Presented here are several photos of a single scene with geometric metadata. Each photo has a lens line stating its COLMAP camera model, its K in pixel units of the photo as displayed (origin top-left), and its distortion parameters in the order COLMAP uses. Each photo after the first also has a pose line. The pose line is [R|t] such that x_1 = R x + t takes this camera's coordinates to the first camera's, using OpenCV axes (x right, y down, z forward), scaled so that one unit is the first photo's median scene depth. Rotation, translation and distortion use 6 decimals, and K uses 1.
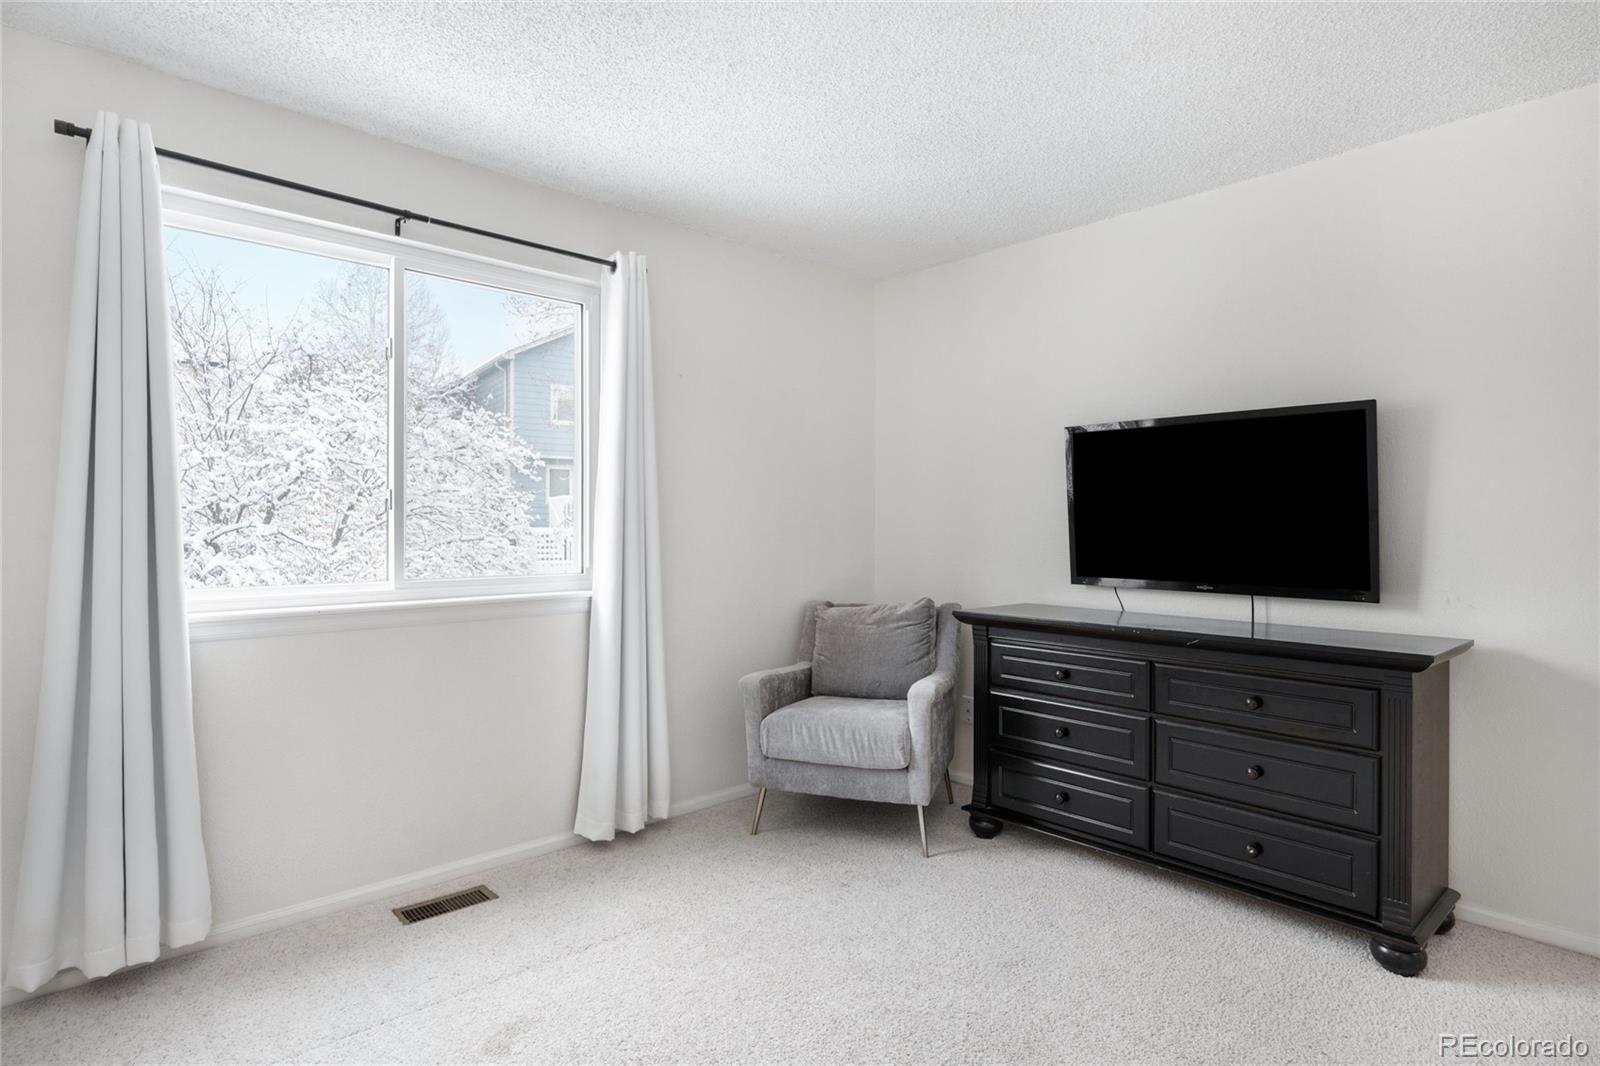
lens RADIAL K [[827.0, 0, 802.3], [0, 827.0, 543.3], [0, 0, 1]] dist [-0.001050, -0.000246]
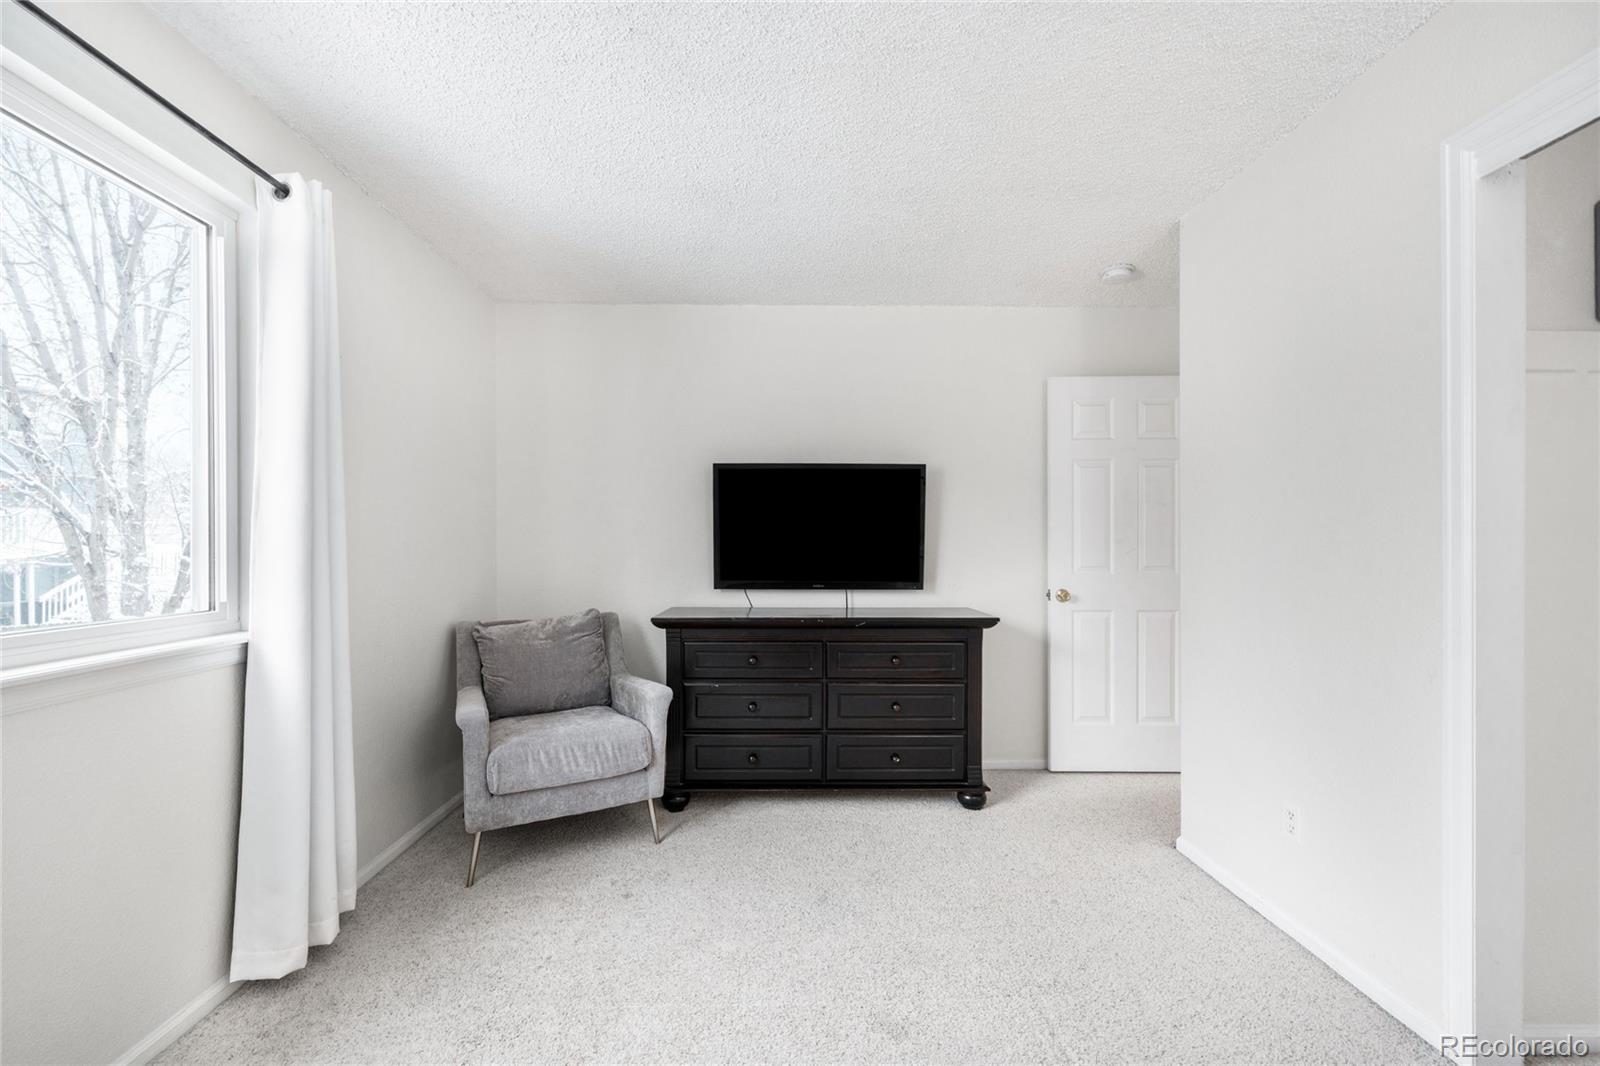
lens RADIAL K [[639.2, 0, 795.8], [0, 639.2, 556.6], [0, 0, 1]] dist [-0.007961, -0.000094]
pose [[0.677684, -0.016779, 0.735162, -0.343247], [0.017568, 0.999824, 0.006625, -0.004517], [-0.735143, 0.008425, 0.677859, 0.284843]]
